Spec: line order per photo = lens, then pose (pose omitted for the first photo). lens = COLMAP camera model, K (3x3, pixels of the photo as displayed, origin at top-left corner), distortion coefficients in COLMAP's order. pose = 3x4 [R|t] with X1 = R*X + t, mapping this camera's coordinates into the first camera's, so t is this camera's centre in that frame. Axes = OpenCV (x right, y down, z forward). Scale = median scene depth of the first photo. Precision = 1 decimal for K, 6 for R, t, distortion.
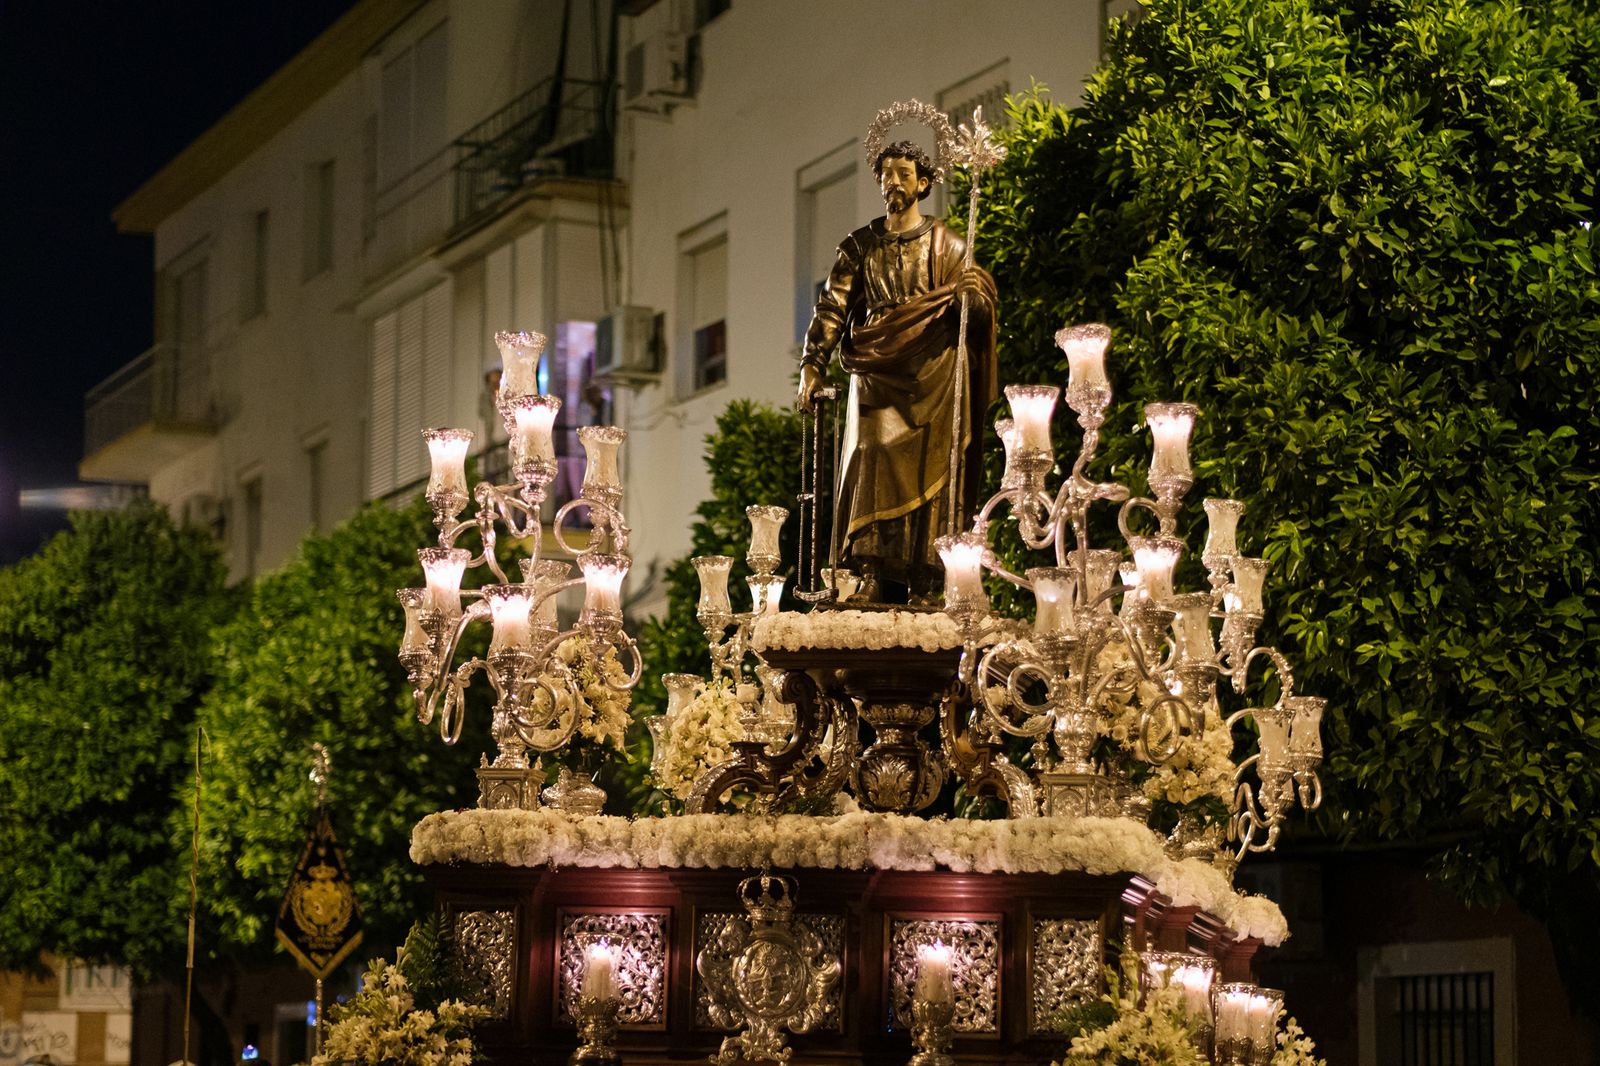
lens RADIAL K [[3631.4, 0, 797.7], [0, 3631.4, 439.6], [0, 0, 1]] dist [0.180451, -0.266973]
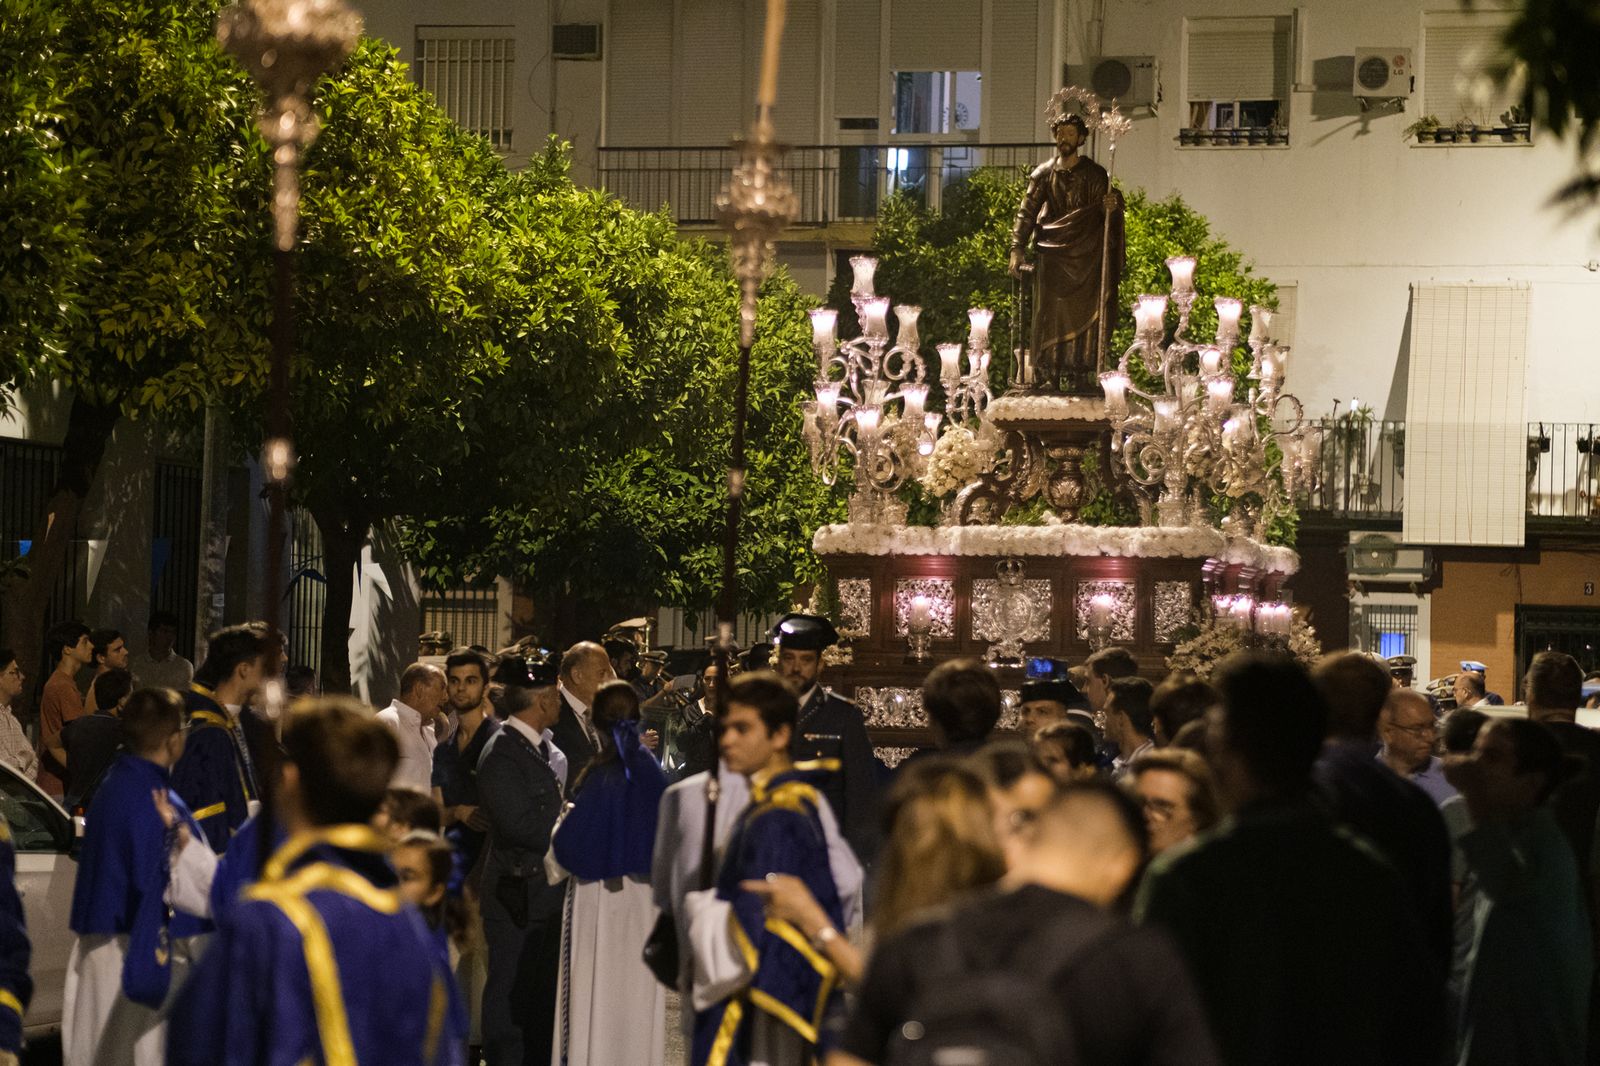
lens RADIAL K [[3631.4, 0, 797.7], [0, 3631.4, 439.6], [0, 0, 1]] dist [0.180451, -0.266973]
pose [[0.999716, -0.015027, -0.018498, -0.079598], [0.017363, 0.990911, 0.133396, -0.185671], [0.016325, -0.133679, 0.990890, -0.811052]]
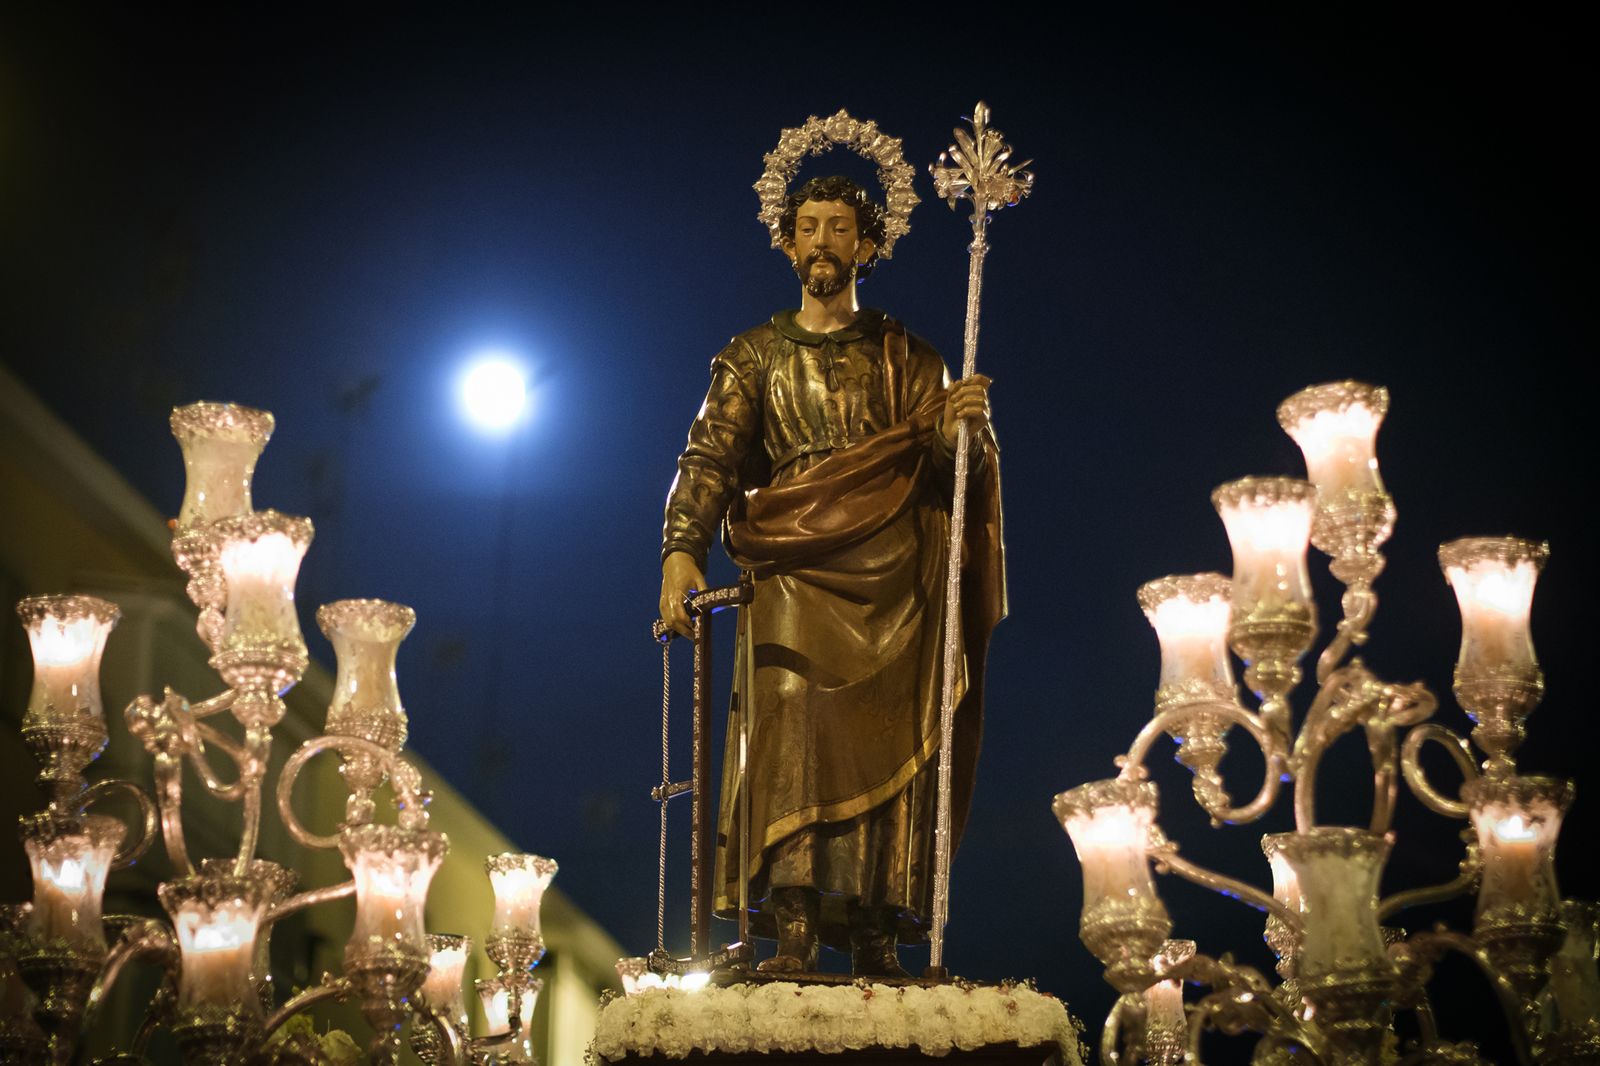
lens RADIAL K [[4053.5, 0, 748.0], [0, 4053.5, 534.0], [0, 0, 1]] dist [0.202712, 0.291375]
pose [[0.989619, 0.017379, 0.142659, -0.087514], [-0.000300, 0.992909, -0.118877, 0.058878], [-0.143713, 0.117600, 0.982607, 0.439451]]
